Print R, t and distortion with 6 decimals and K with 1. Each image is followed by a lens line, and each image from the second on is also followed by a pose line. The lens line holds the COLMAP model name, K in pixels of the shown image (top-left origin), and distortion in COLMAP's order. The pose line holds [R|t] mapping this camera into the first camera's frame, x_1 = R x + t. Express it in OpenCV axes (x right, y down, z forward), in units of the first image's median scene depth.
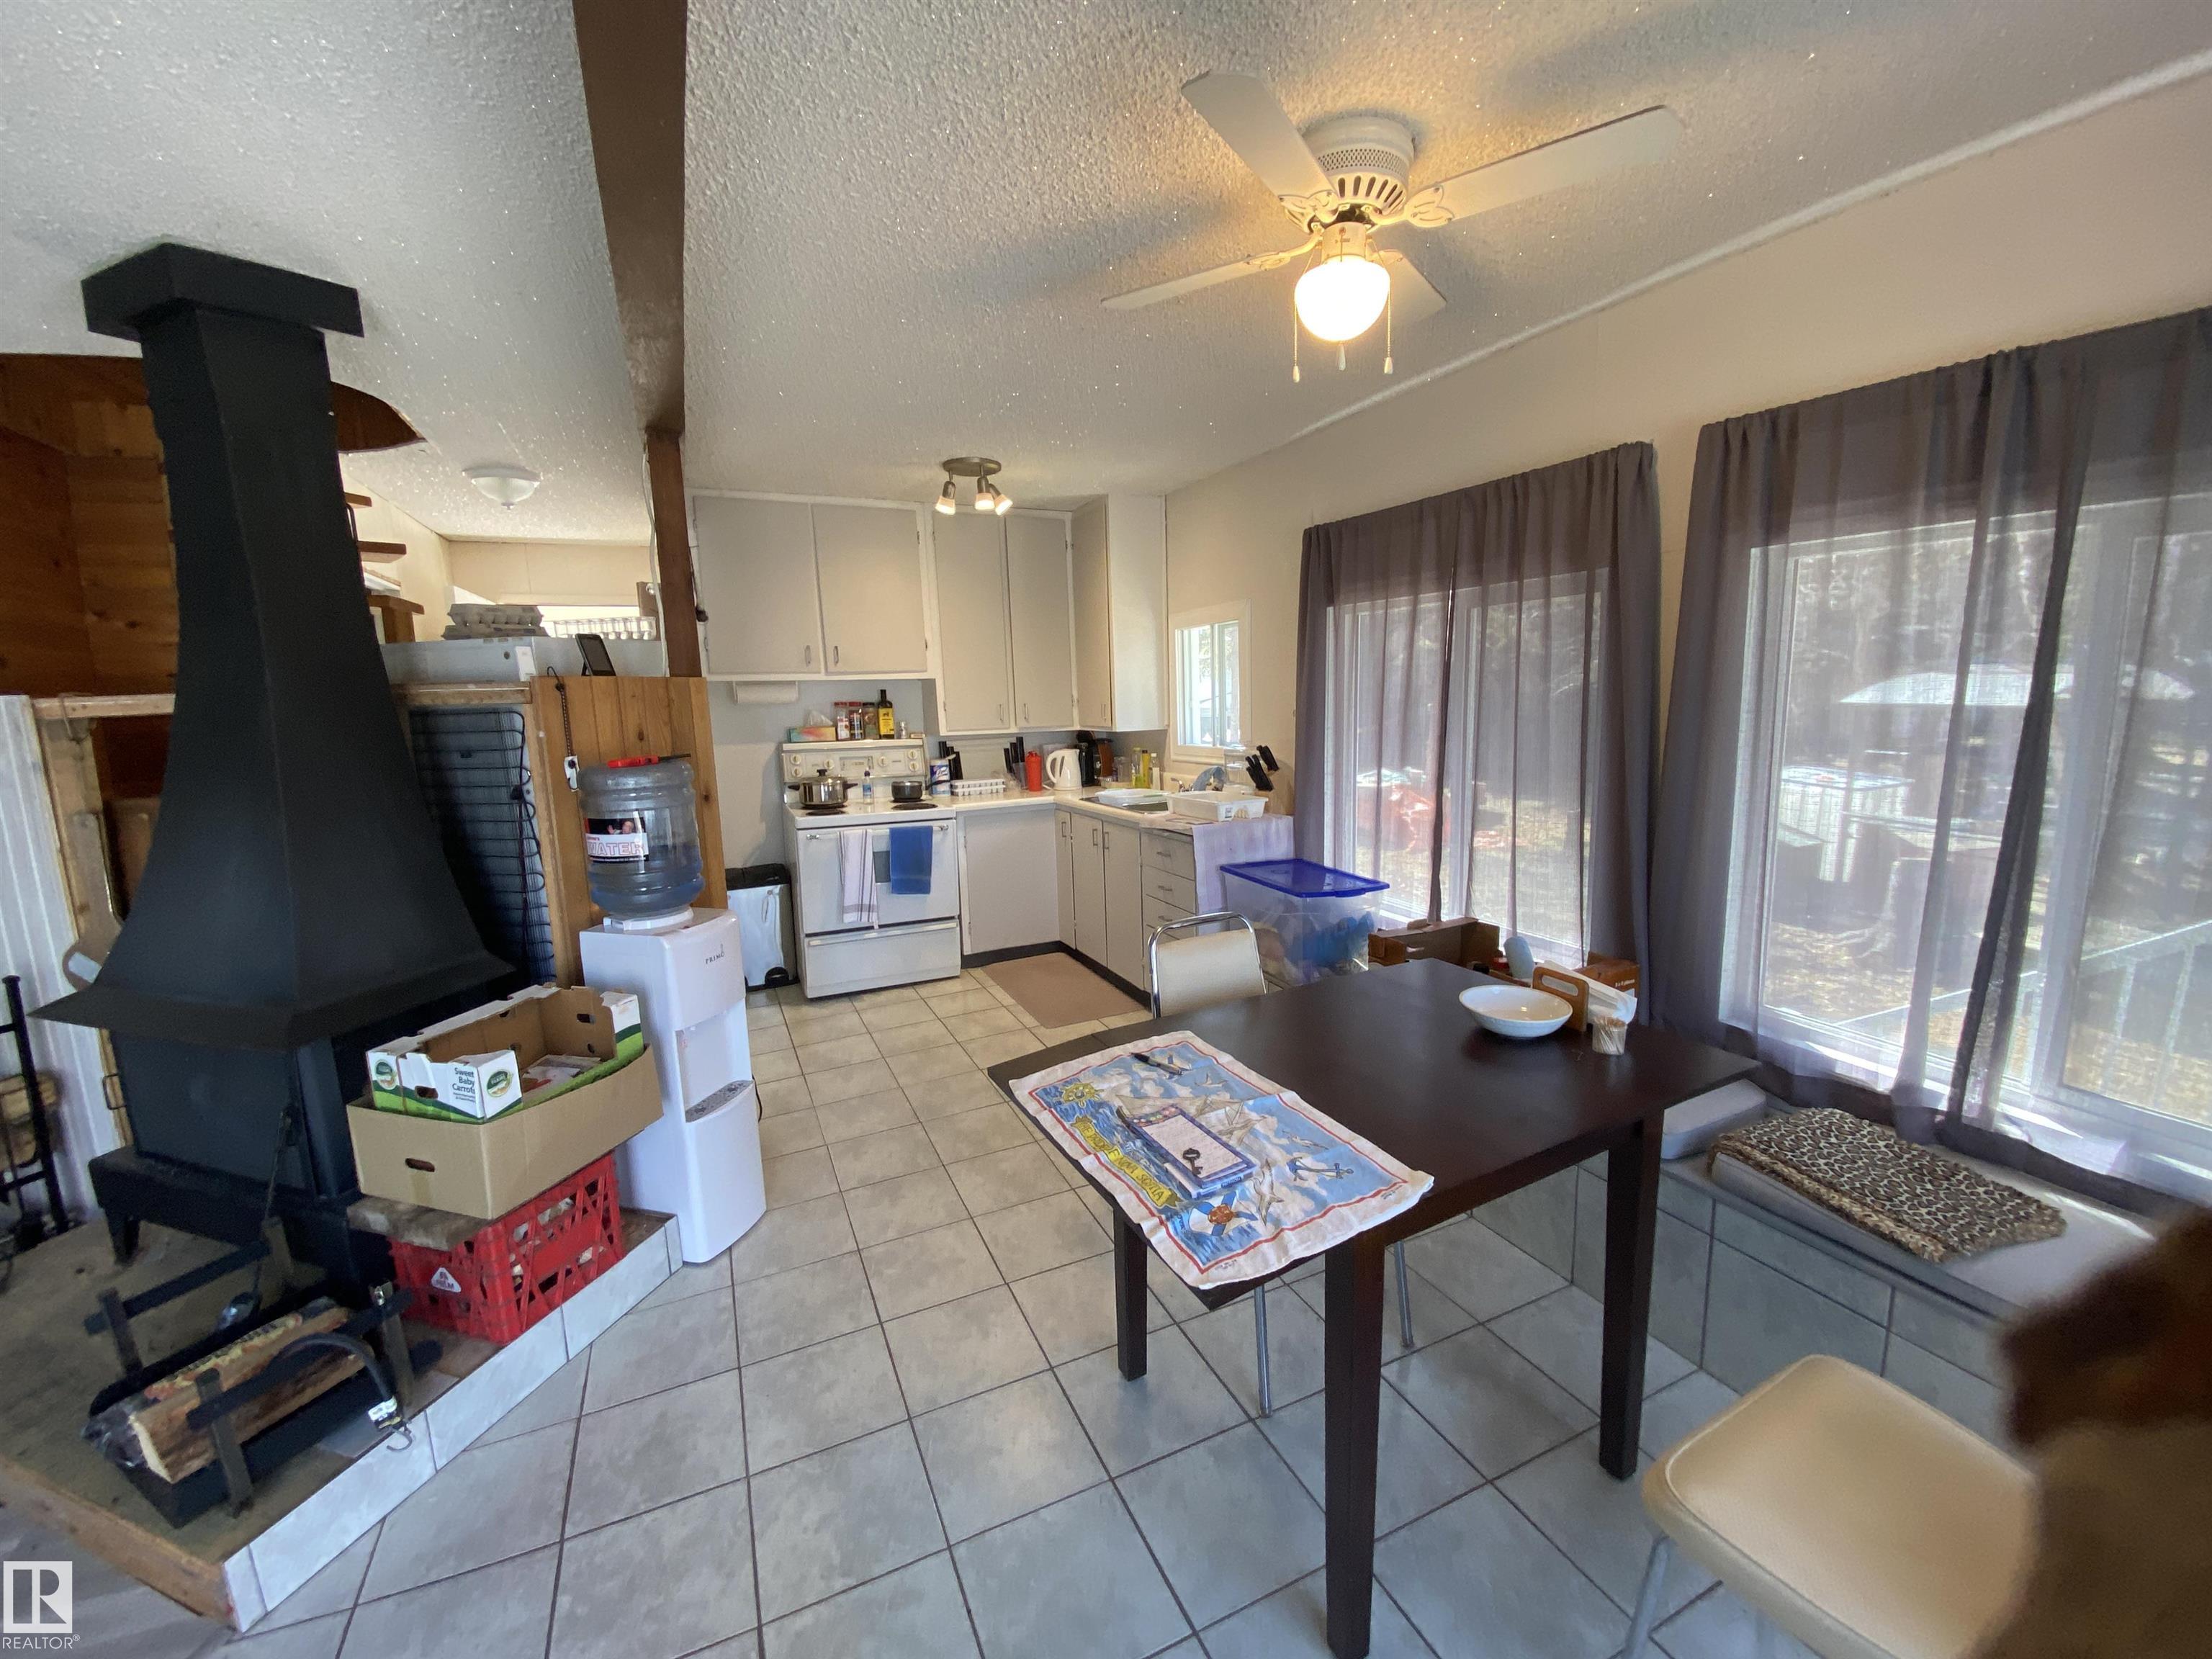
lens RADIAL K [[879.7, 0, 1103.4], [0, 879.7, 821.3], [0, 0, 1]] dist [0.013941, -0.018125]
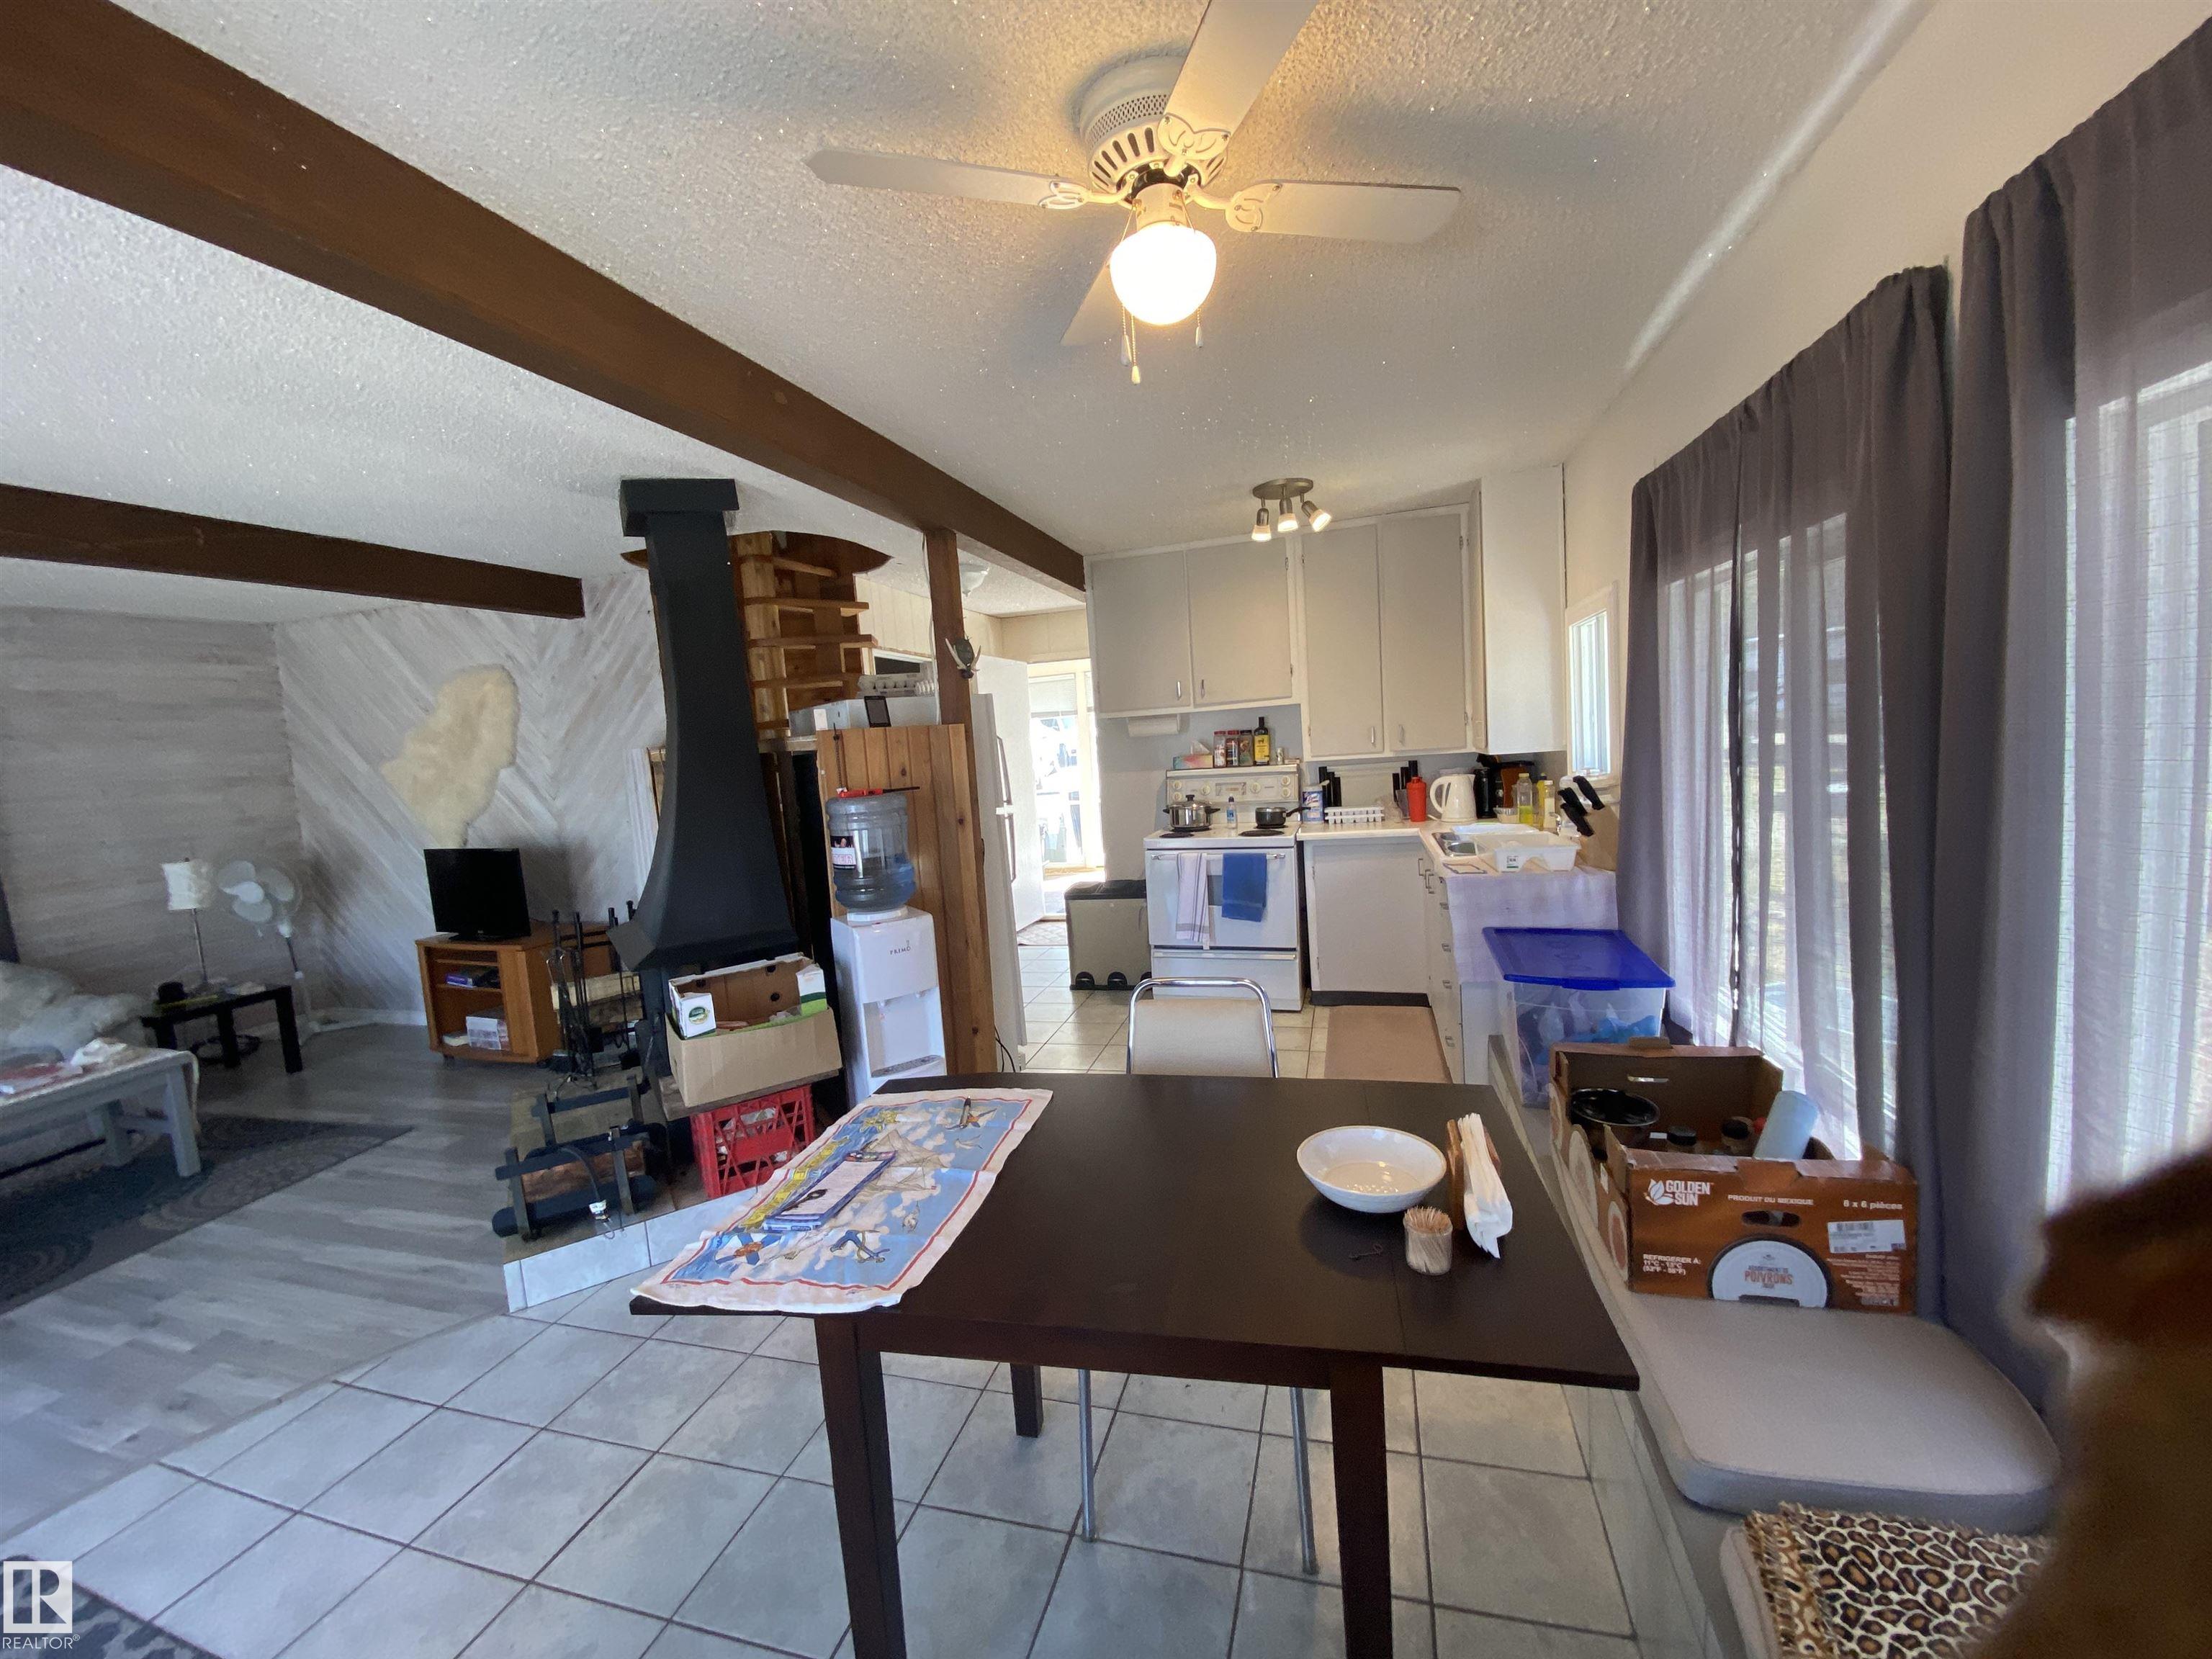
lens RADIAL K [[879.7, 0, 1103.4], [0, 879.7, 821.3], [0, 0, 1]] dist [0.013941, -0.018125]
pose [[0.761168, 0.037641, -0.647461, 0.598201], [-0.049295, 0.998784, 0.000114, -0.044409], [0.646678, 0.031830, 0.762098, 0.246046]]
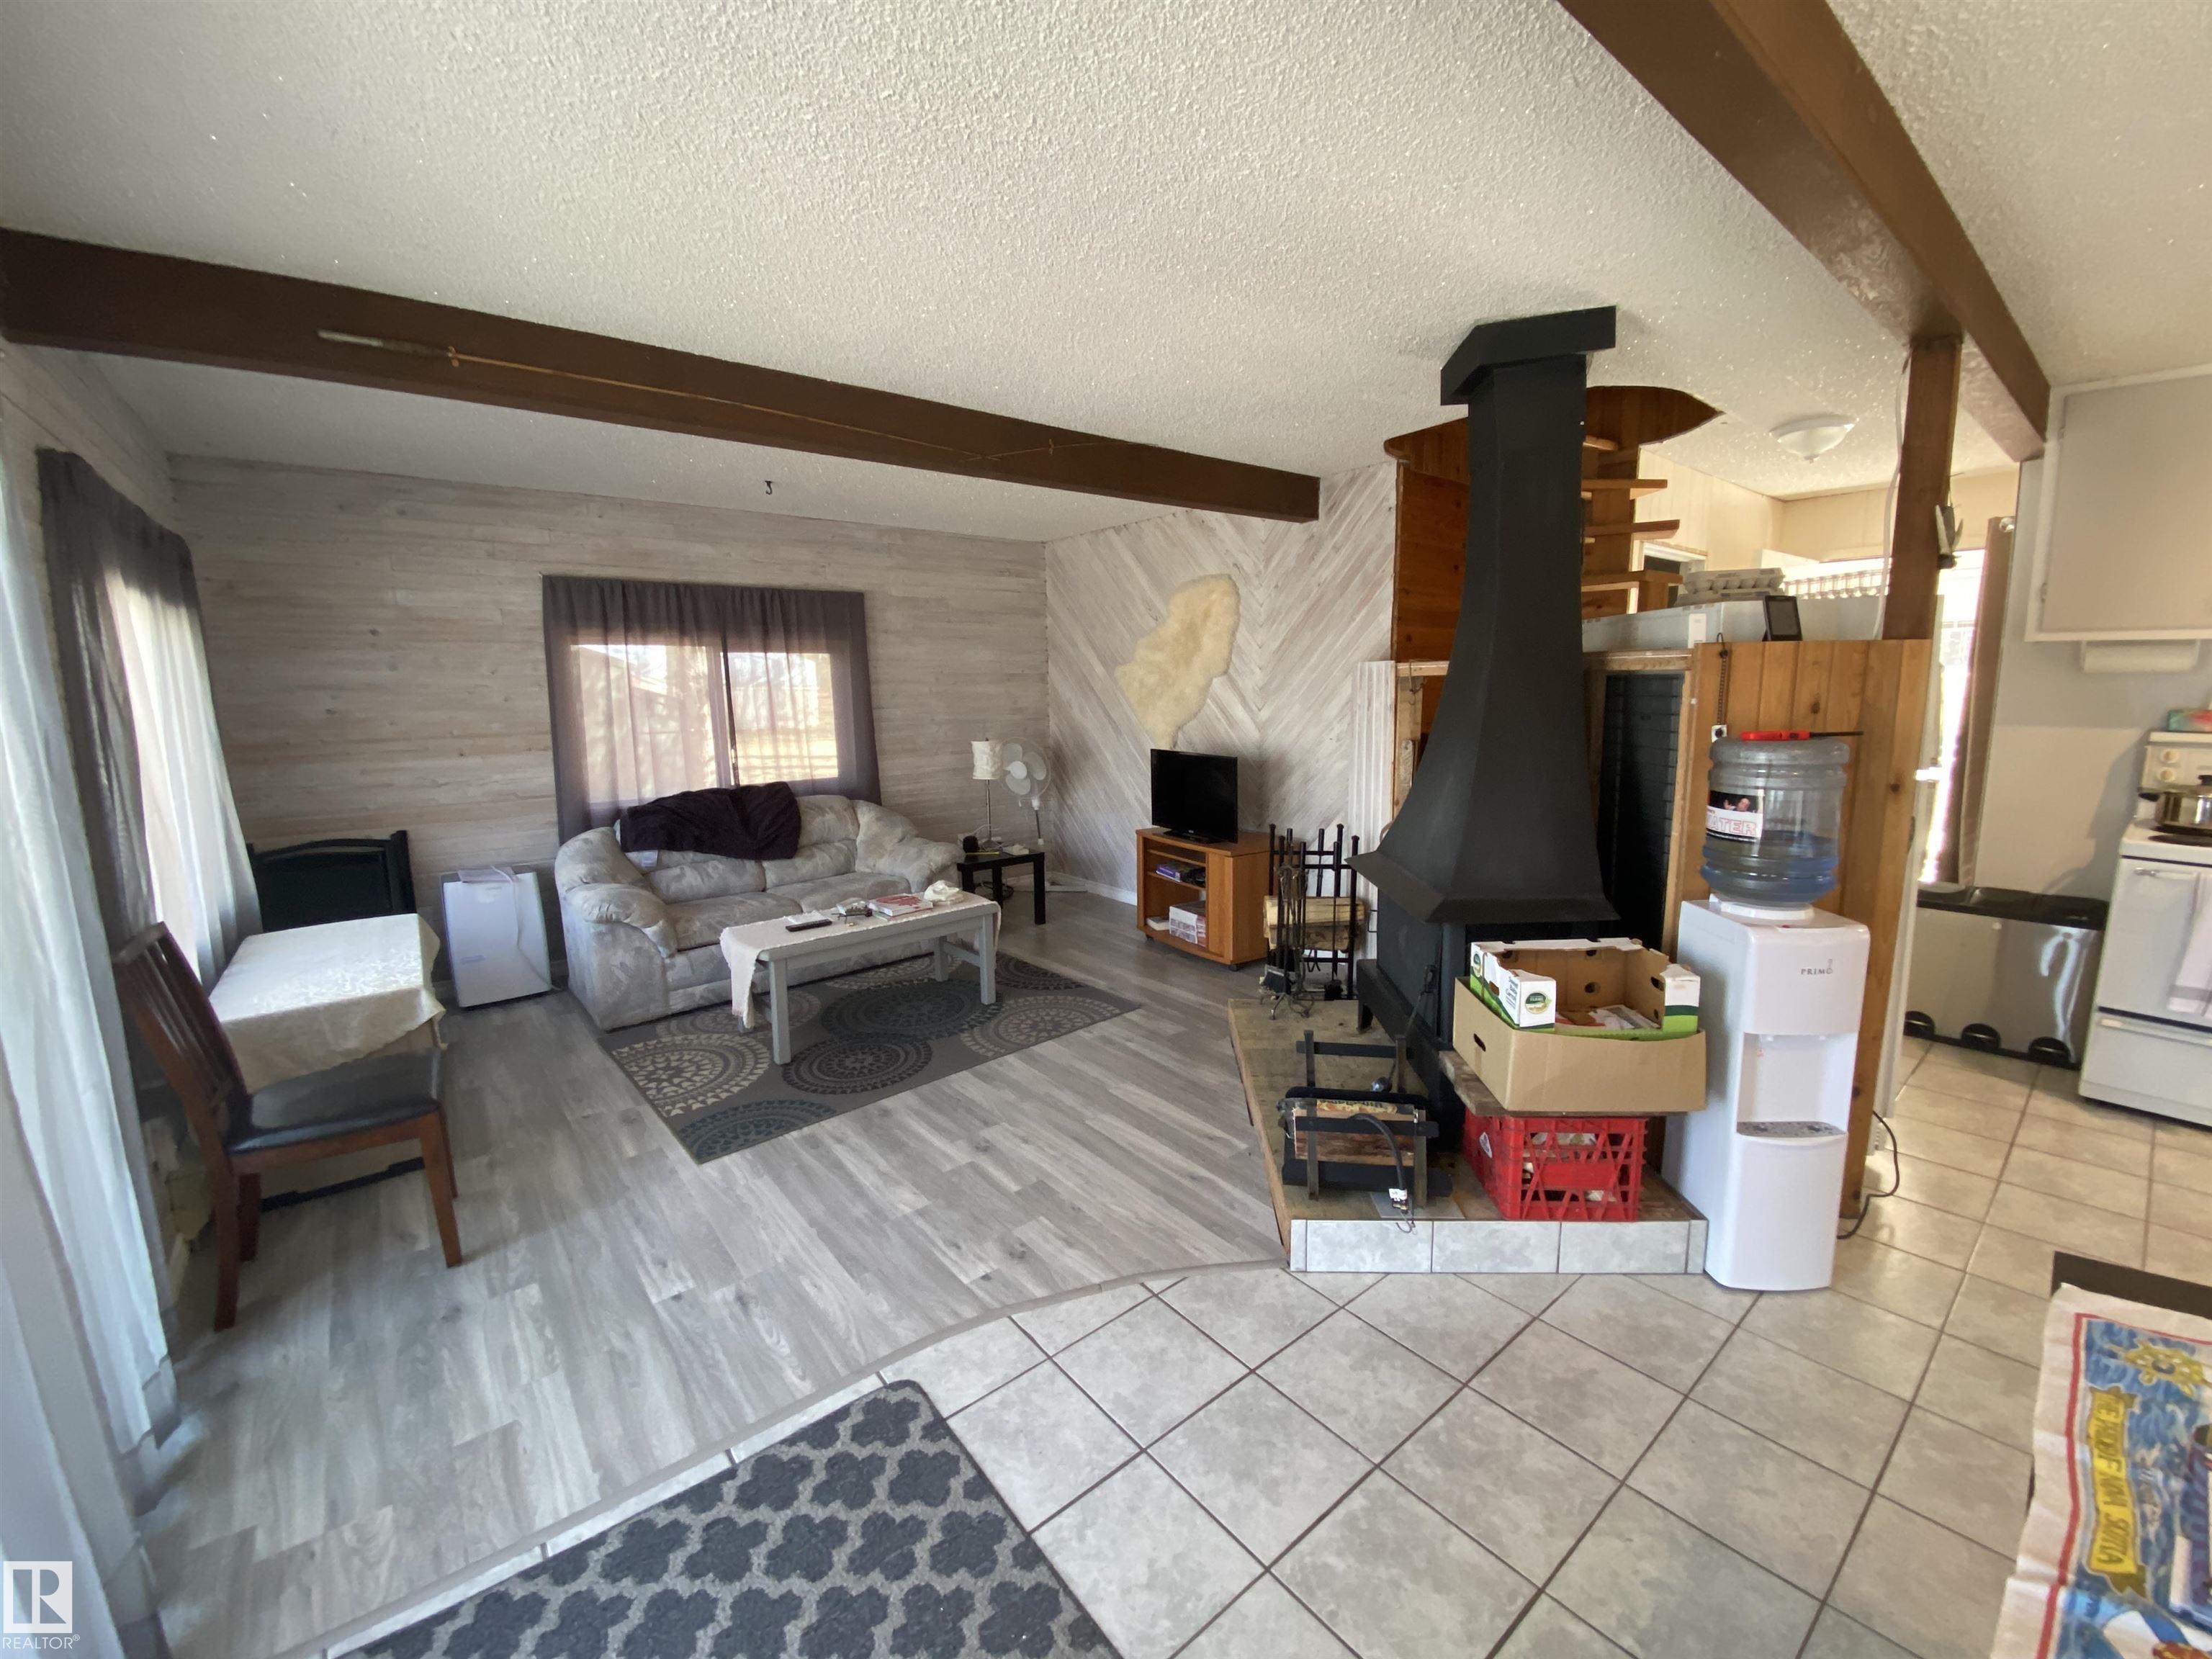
lens RADIAL K [[888.2, 0, 1123.5], [0, 888.2, 826.5], [0, 0, 1]] dist [0.015504, -0.019501]
pose [[0.254745, 0.173904, -0.951242, 0.192889], [-0.130022, 0.980924, 0.144510, -0.021156], [0.958227, 0.086870, 0.272497, 0.114860]]
